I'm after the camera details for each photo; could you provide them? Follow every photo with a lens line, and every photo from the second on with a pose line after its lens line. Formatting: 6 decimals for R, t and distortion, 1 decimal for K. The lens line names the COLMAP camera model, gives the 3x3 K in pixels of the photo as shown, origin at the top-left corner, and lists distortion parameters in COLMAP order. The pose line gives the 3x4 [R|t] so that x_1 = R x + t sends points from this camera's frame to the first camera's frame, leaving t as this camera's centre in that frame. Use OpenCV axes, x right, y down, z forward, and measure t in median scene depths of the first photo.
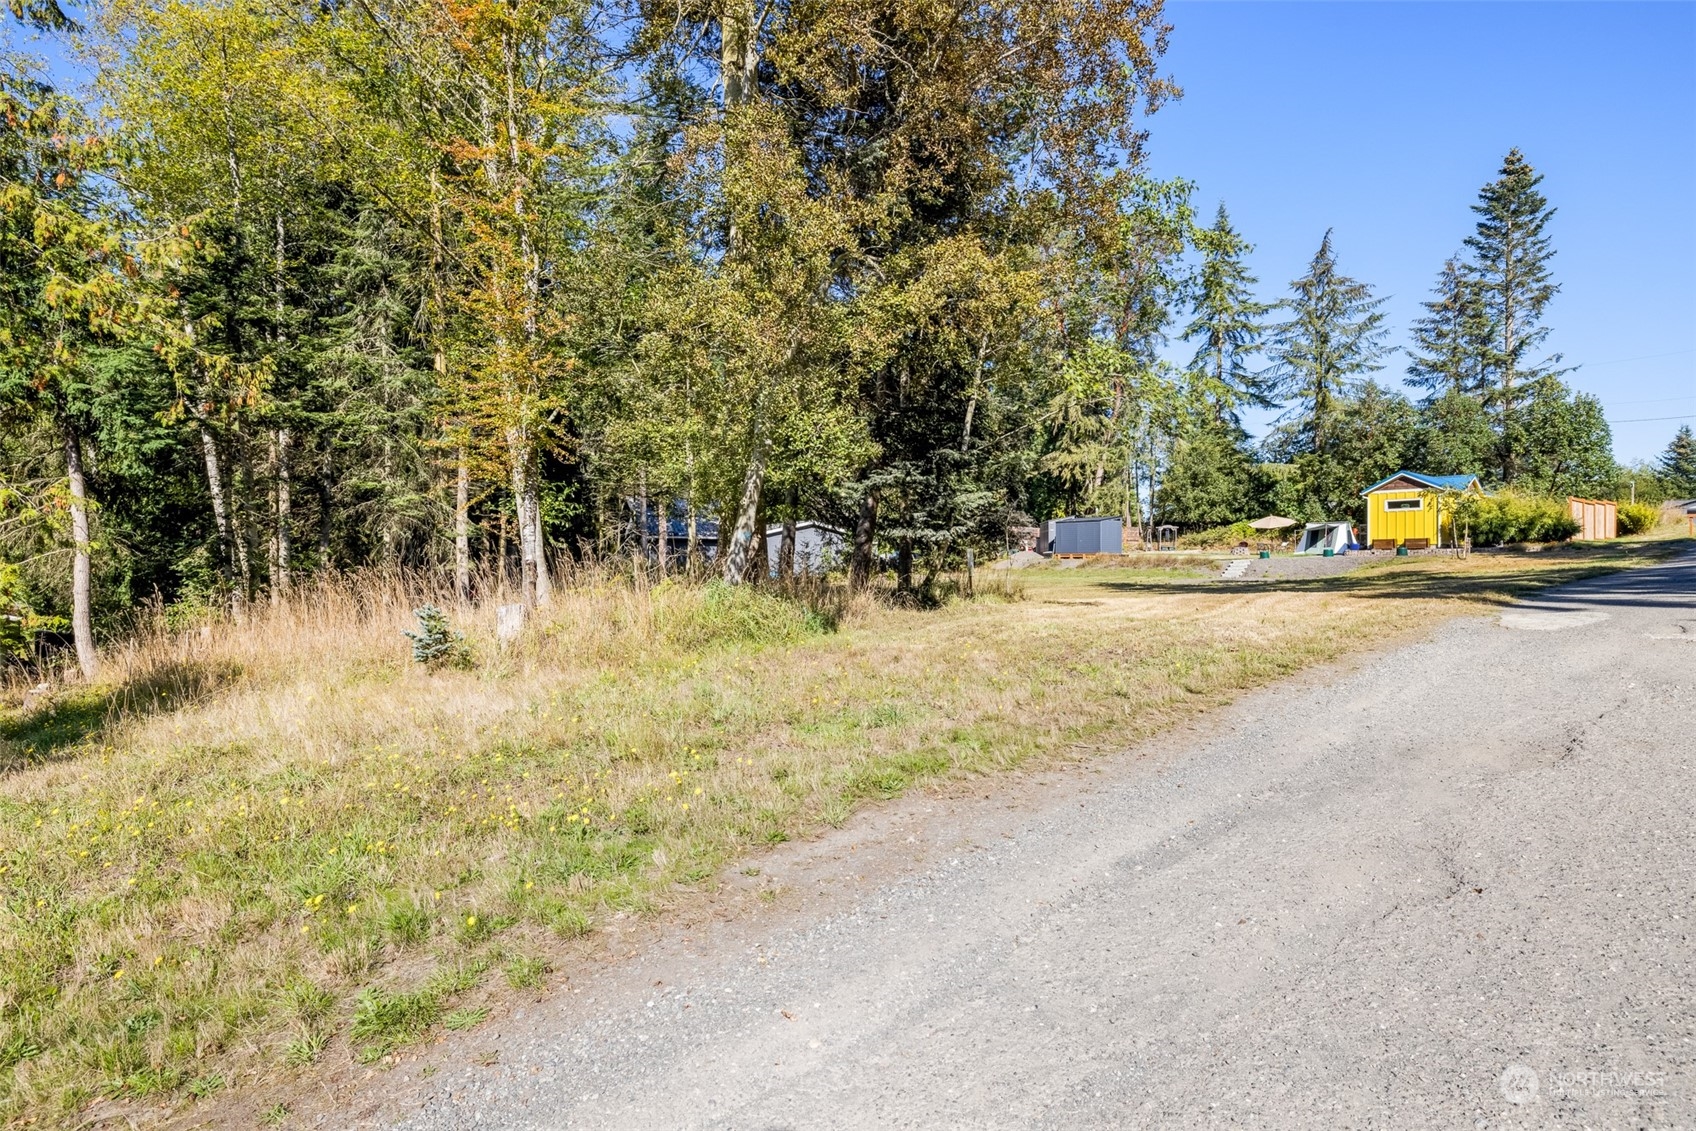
lens RADIAL K [[827.0, 0, 858.5], [0, 827.0, 560.0], [0, 0, 1]] dist [-0.002253, 0.001689]
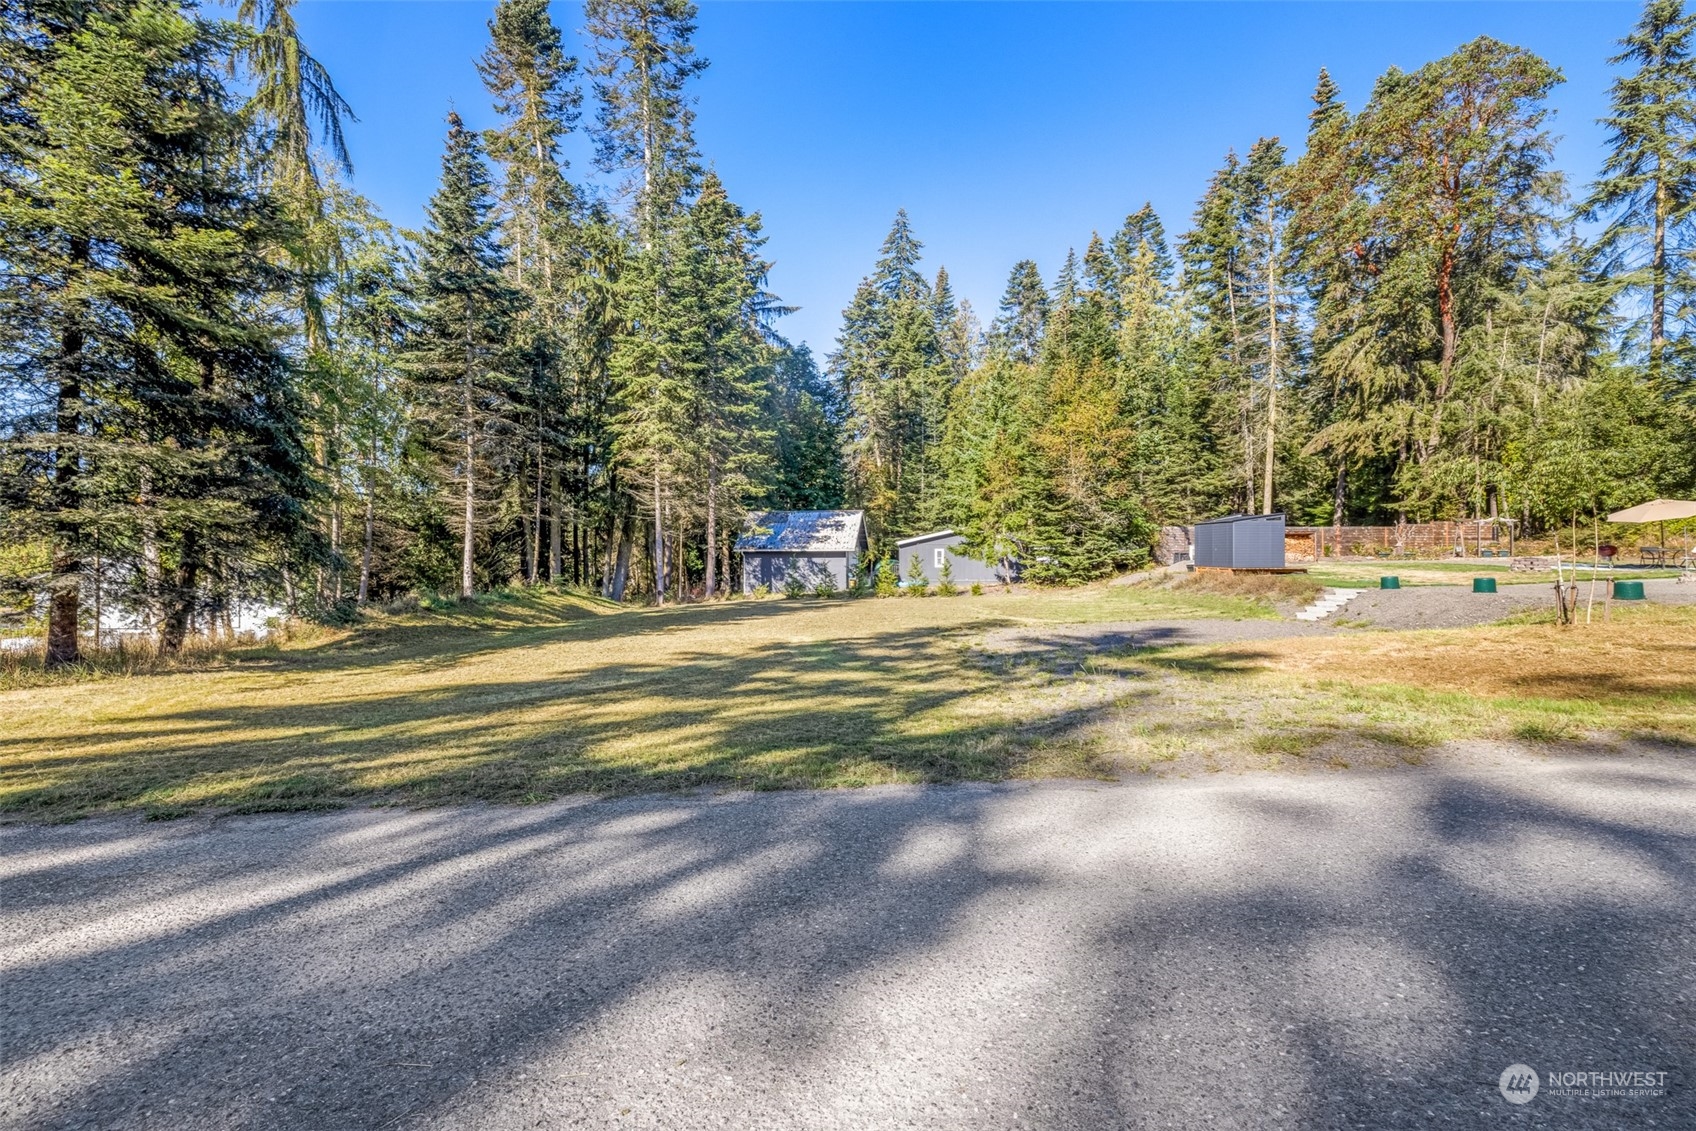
lens RADIAL K [[720.7, 0, 837.7], [0, 720.7, 552.2], [0, 0, 1]] dist [0.004548, -0.000739]
pose [[0.784603, -0.004008, -0.619985, 0.361138], [0.007459, 0.999968, 0.002976, -0.022608], [0.619953, -0.006959, 0.784608, 0.263421]]
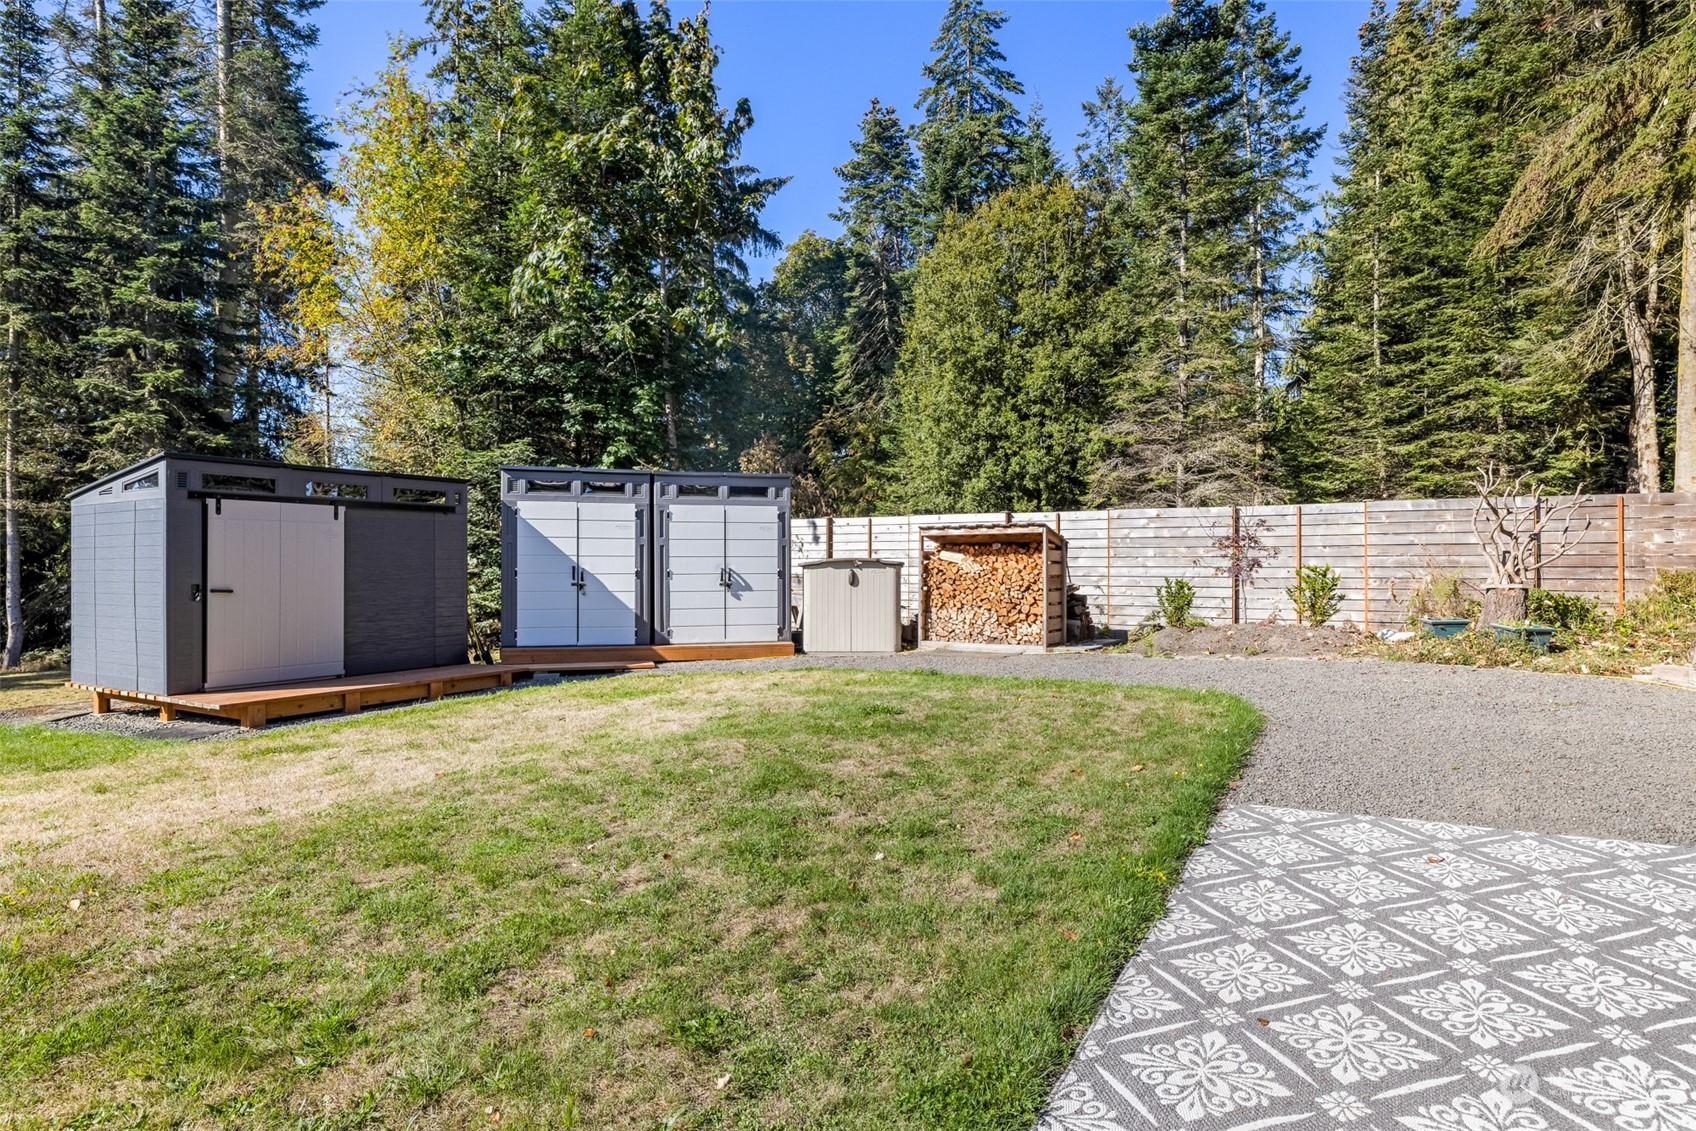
lens RADIAL K [[906.4, 0, 850.5], [0, 906.4, 563.3], [0, 0, 1]] dist [0.000466, 0.002604]
pose [[0.342007, -0.004916, -0.939684, 0.475127], [0.009921, 0.999949, -0.001621, -0.027992], [0.939645, -0.008769, 0.342039, 0.967197]]
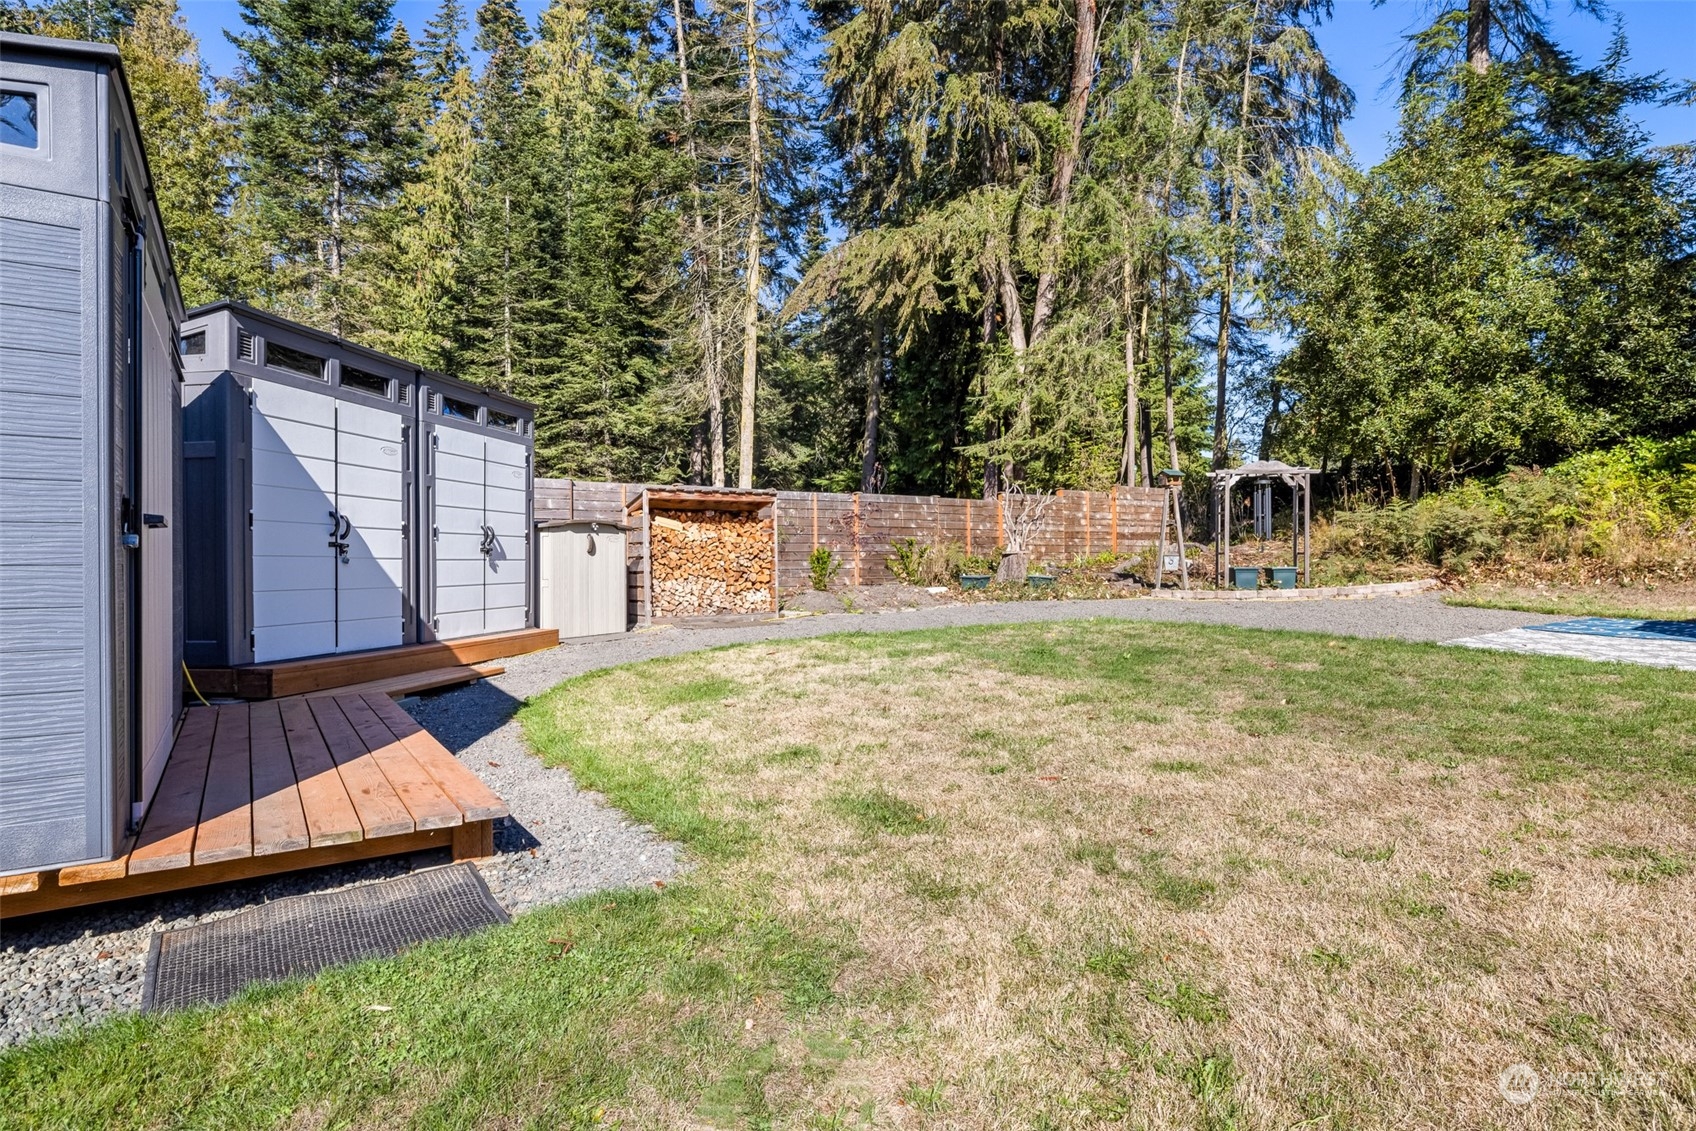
lens RADIAL K [[906.4, 0, 843.8], [0, 906.4, 563.4], [0, 0, 1]] dist [0.000466, 0.002604]
pose [[0.995114, -0.006836, -0.098493, 0.329959], [0.007754, 0.999930, 0.008936, -0.022072], [0.098425, -0.009656, 0.995098, 0.866116]]
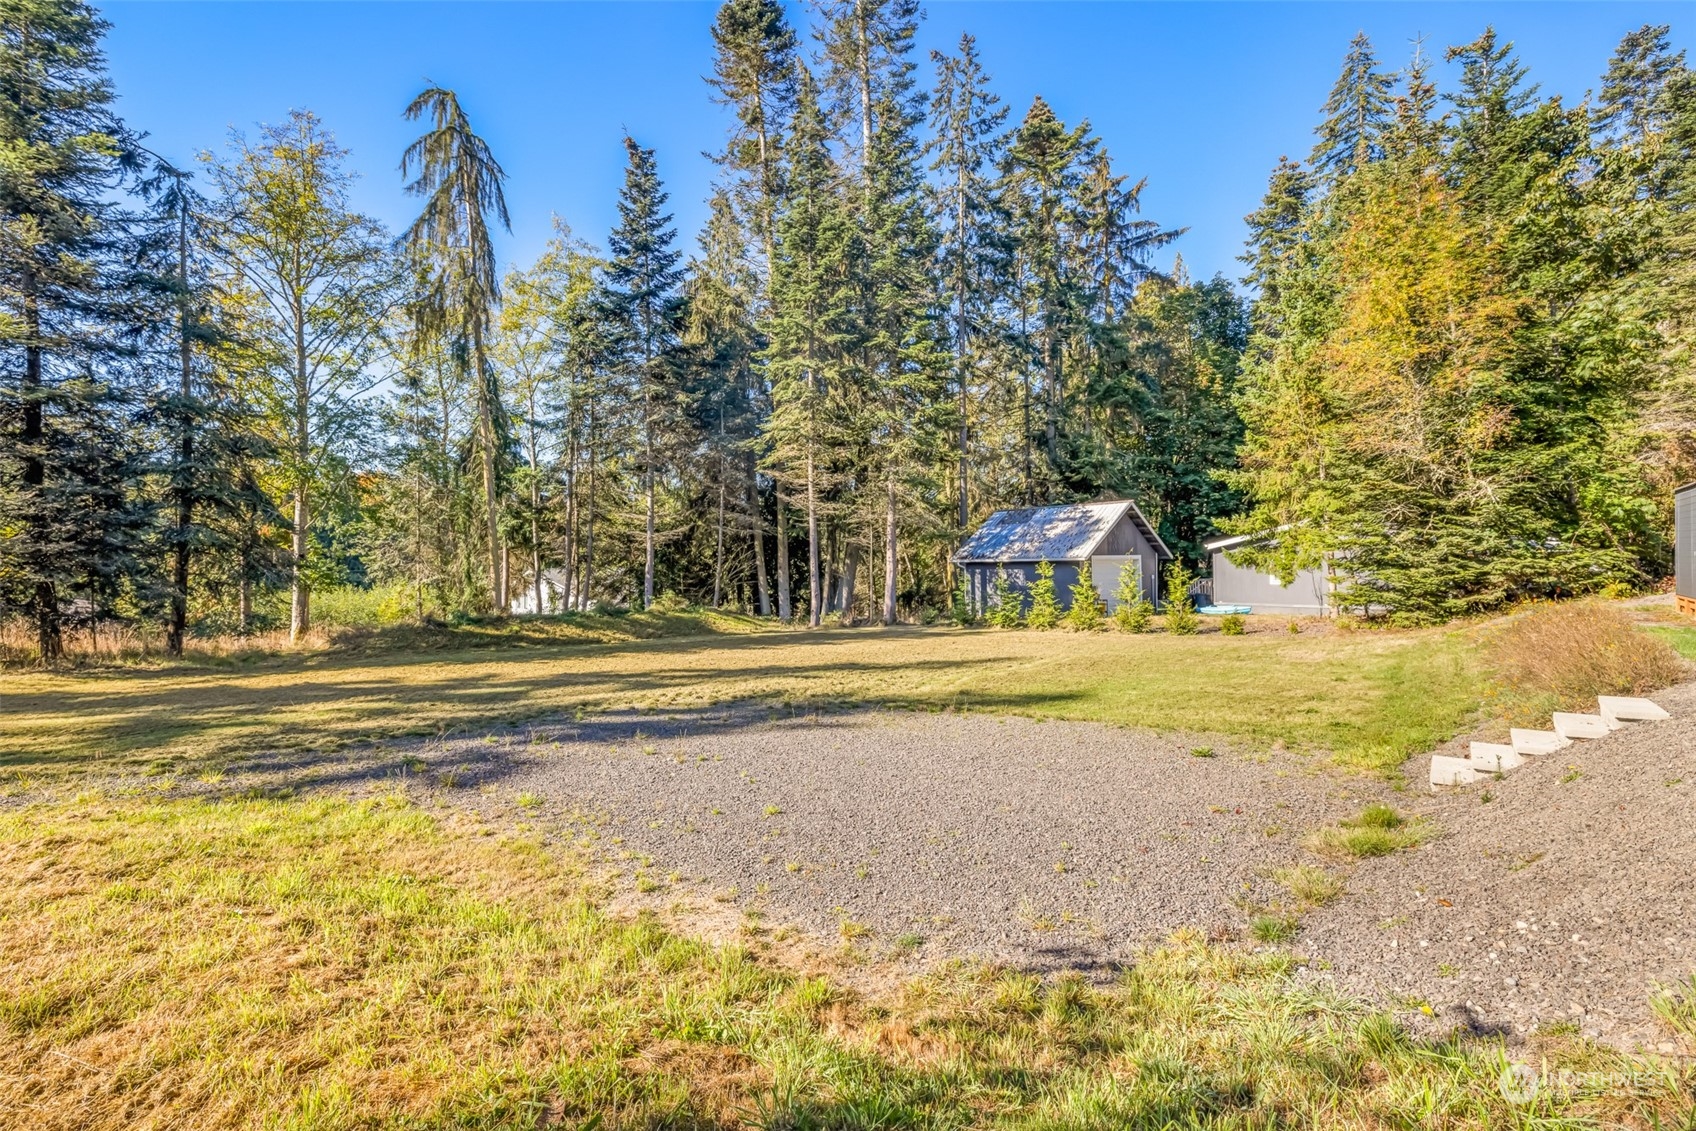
lens RADIAL K [[797.6, 0, 849.6], [0, 797.6, 555.4], [0, 0, 1]] dist [-0.004052, 0.002314]
pose [[0.207446, -0.019332, -0.978056, 0.433100], [0.019671, 0.999685, -0.015588, -0.020466], [0.978049, -0.016006, 0.207760, 0.586844]]
